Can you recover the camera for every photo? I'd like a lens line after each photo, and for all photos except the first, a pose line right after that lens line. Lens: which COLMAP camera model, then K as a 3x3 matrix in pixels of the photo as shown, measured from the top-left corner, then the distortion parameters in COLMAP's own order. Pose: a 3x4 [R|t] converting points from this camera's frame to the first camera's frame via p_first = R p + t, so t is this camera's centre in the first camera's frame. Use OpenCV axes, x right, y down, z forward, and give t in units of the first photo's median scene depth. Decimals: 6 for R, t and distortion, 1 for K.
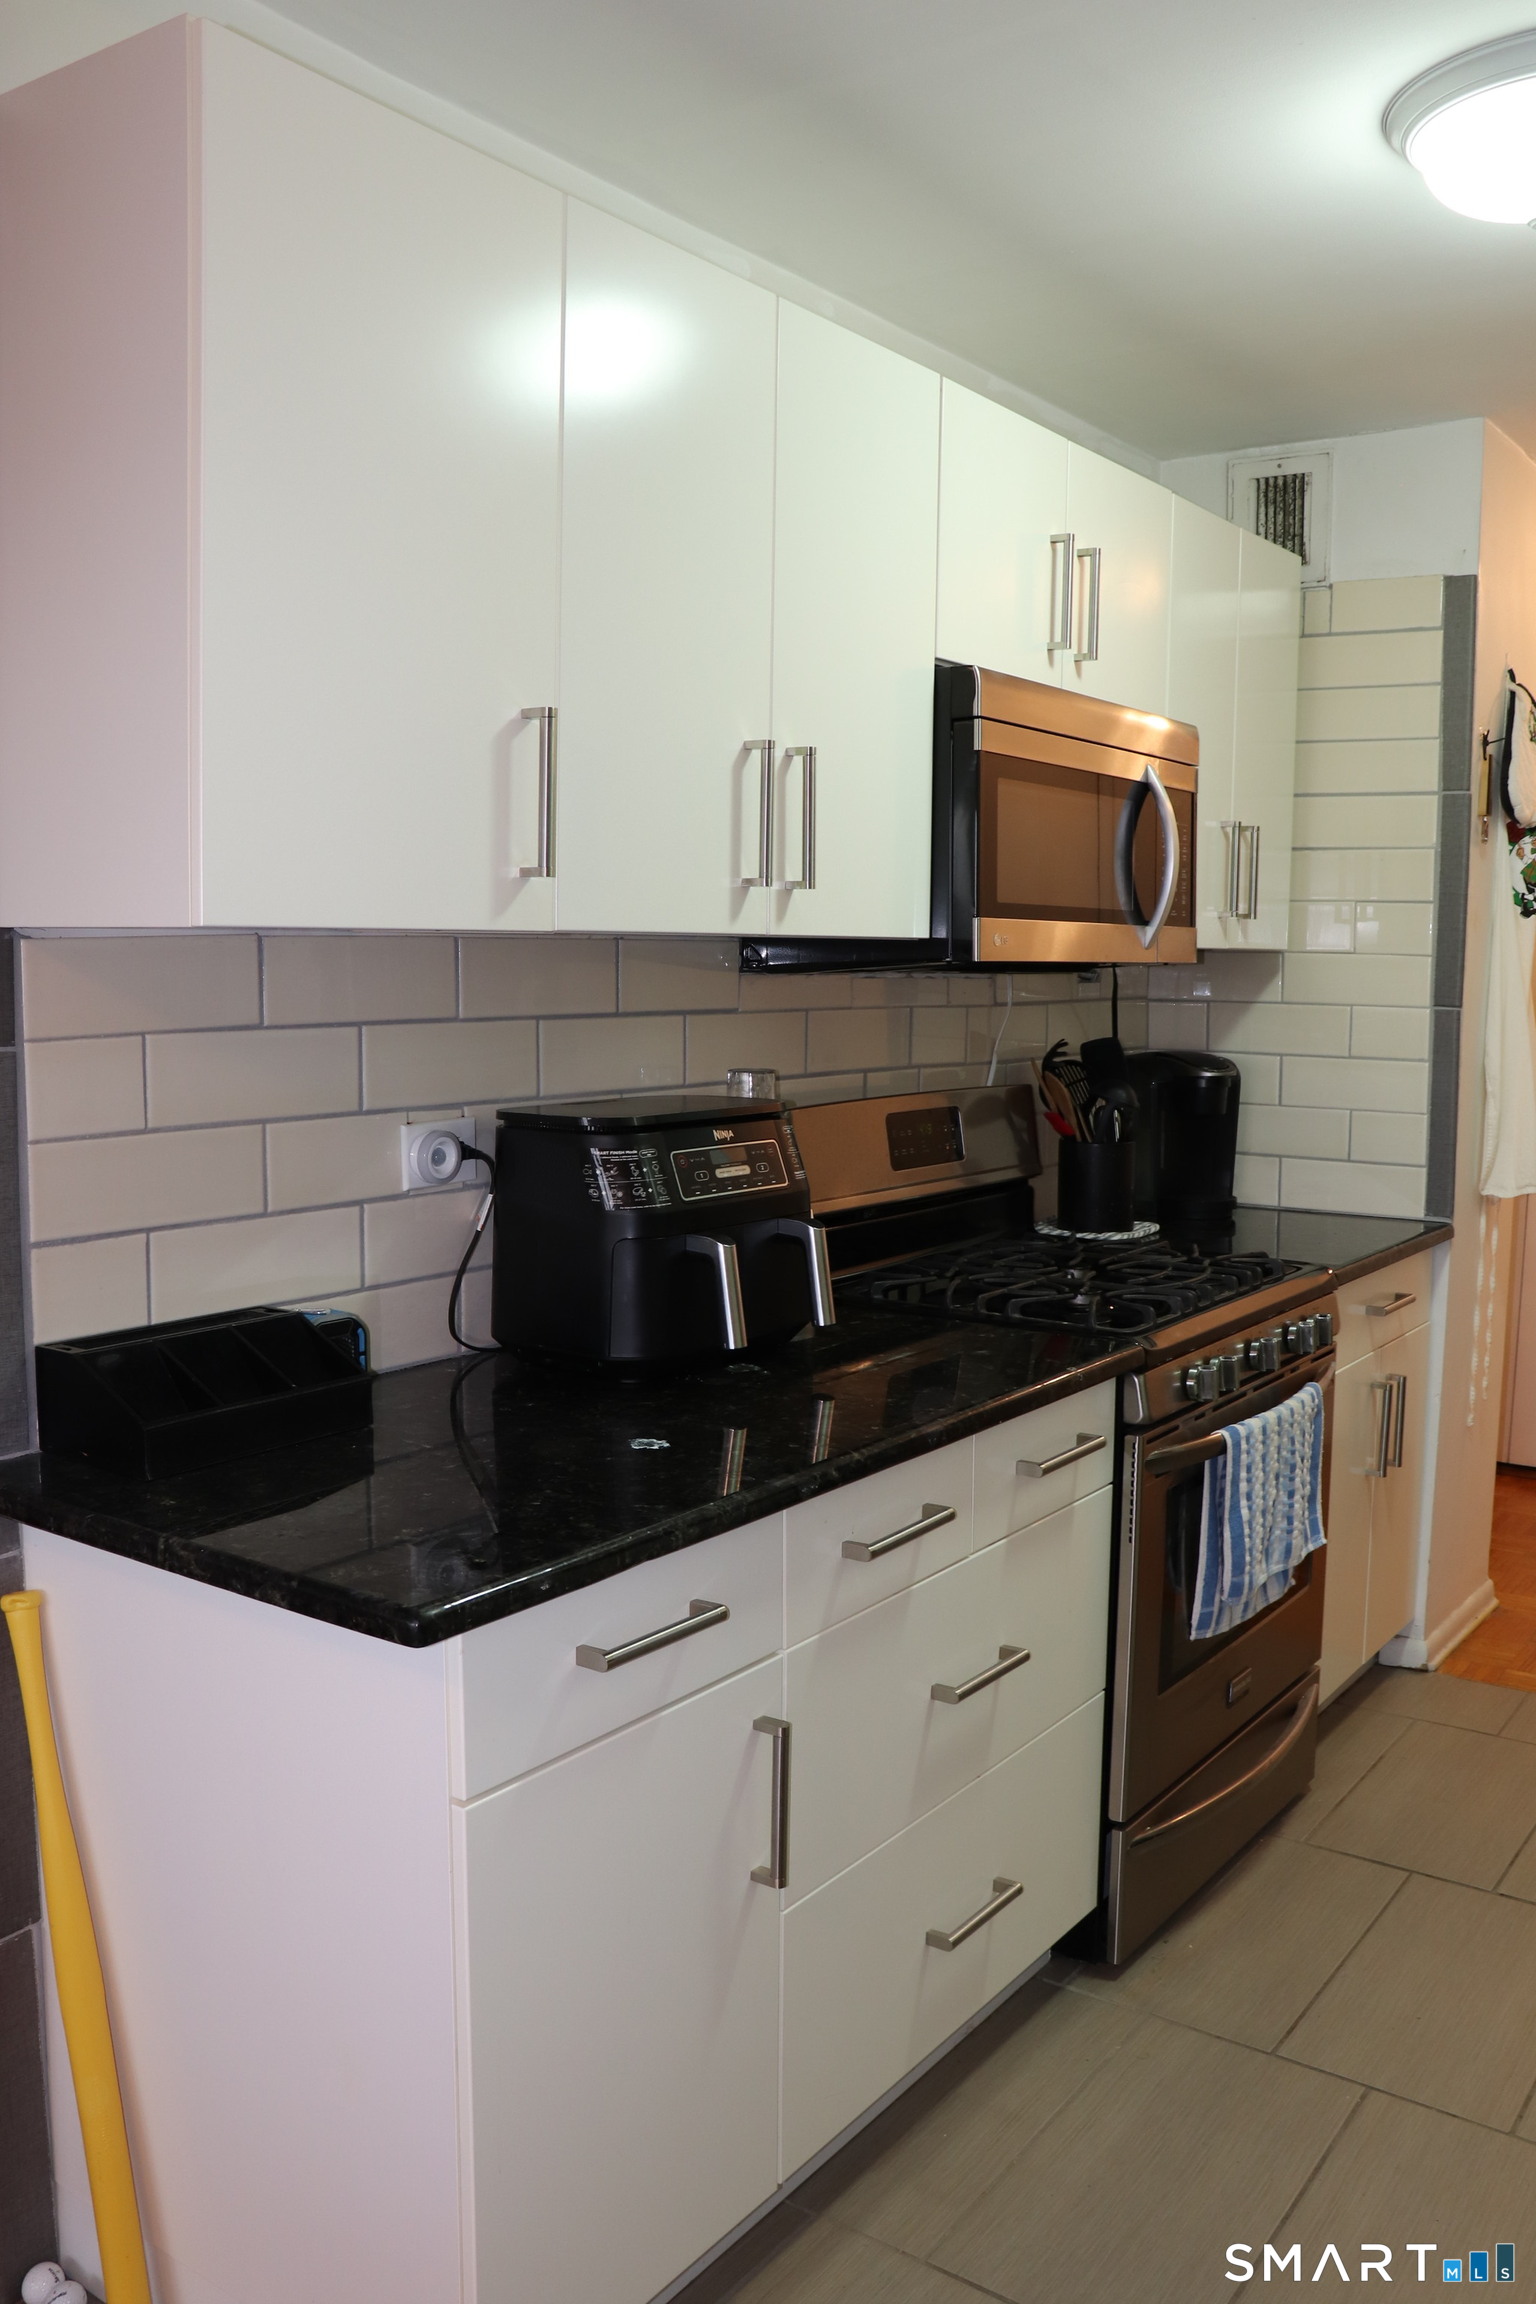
lens RADIAL K [[1911.6, 0, 758.3], [0, 1911.6, 1148.5], [0, 0, 1]] dist [-0.147768, 0.089839]
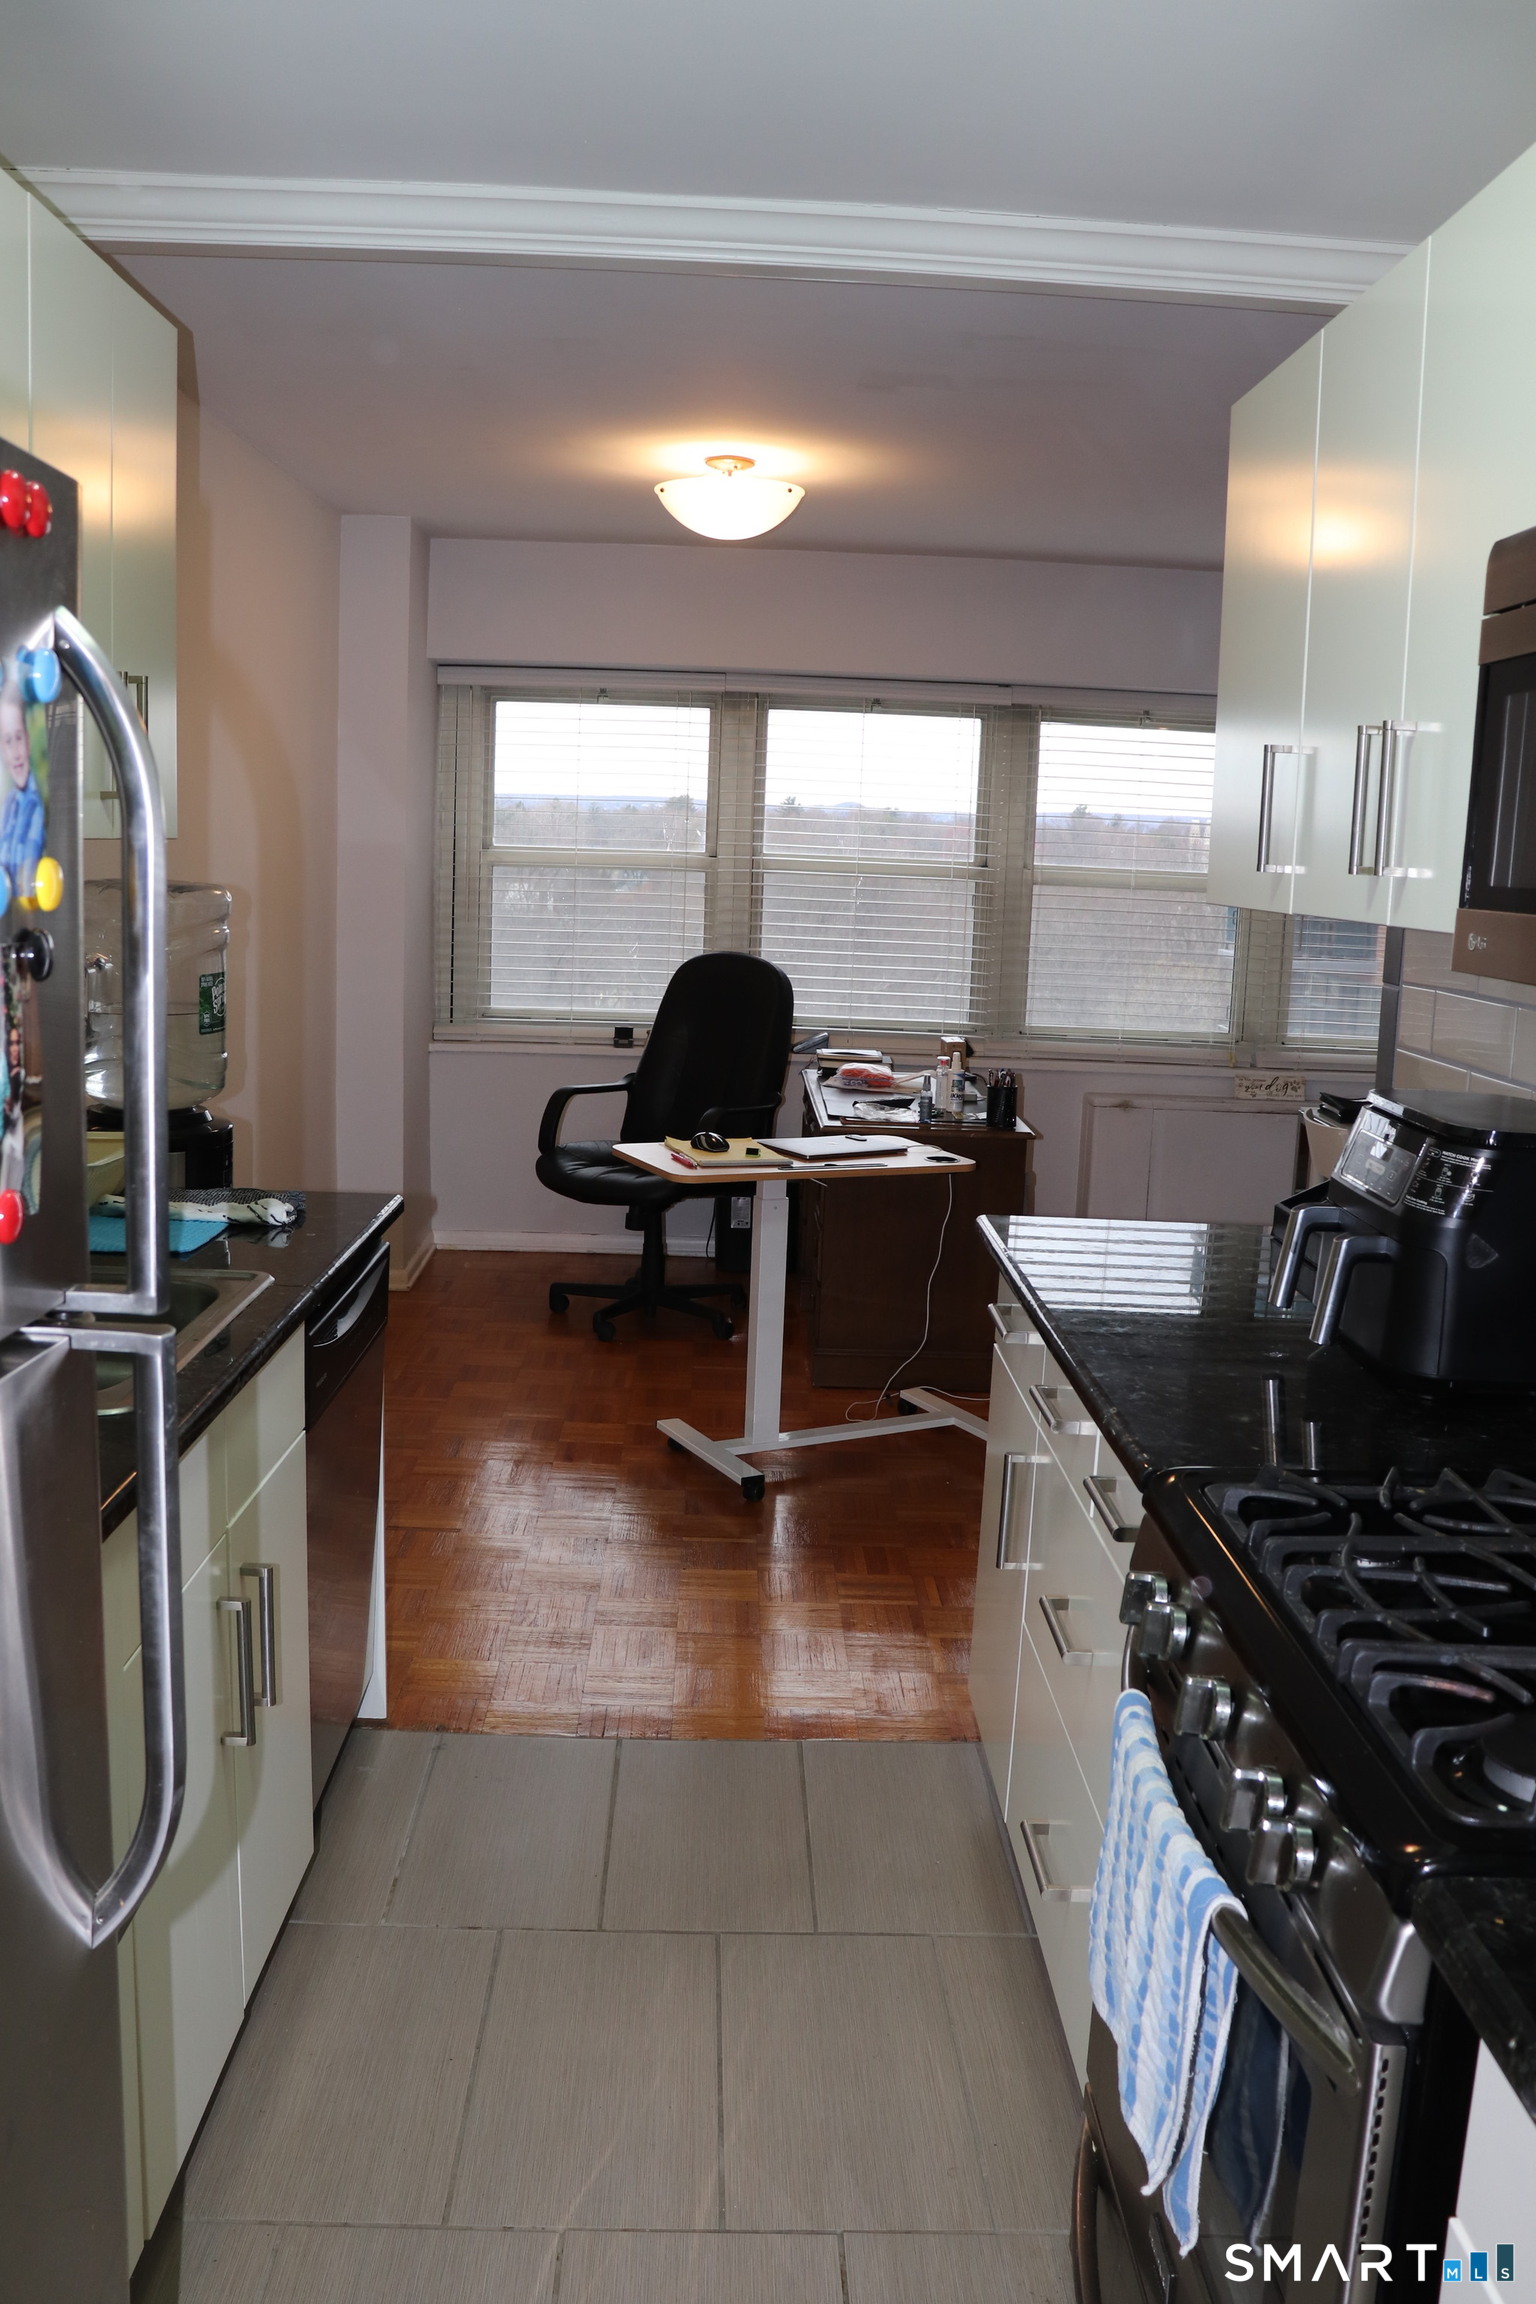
lens RADIAL K [[1911.6, 0, 772.8], [0, 1911.6, 1151.1], [0, 0, 1]] dist [-0.147768, 0.089839]
pose [[-0.800264, 0.052059, -0.597384, 0.808877], [-0.108880, 0.967050, 0.230131, -0.178319], [0.589680, 0.249209, -0.768227, 1.562322]]
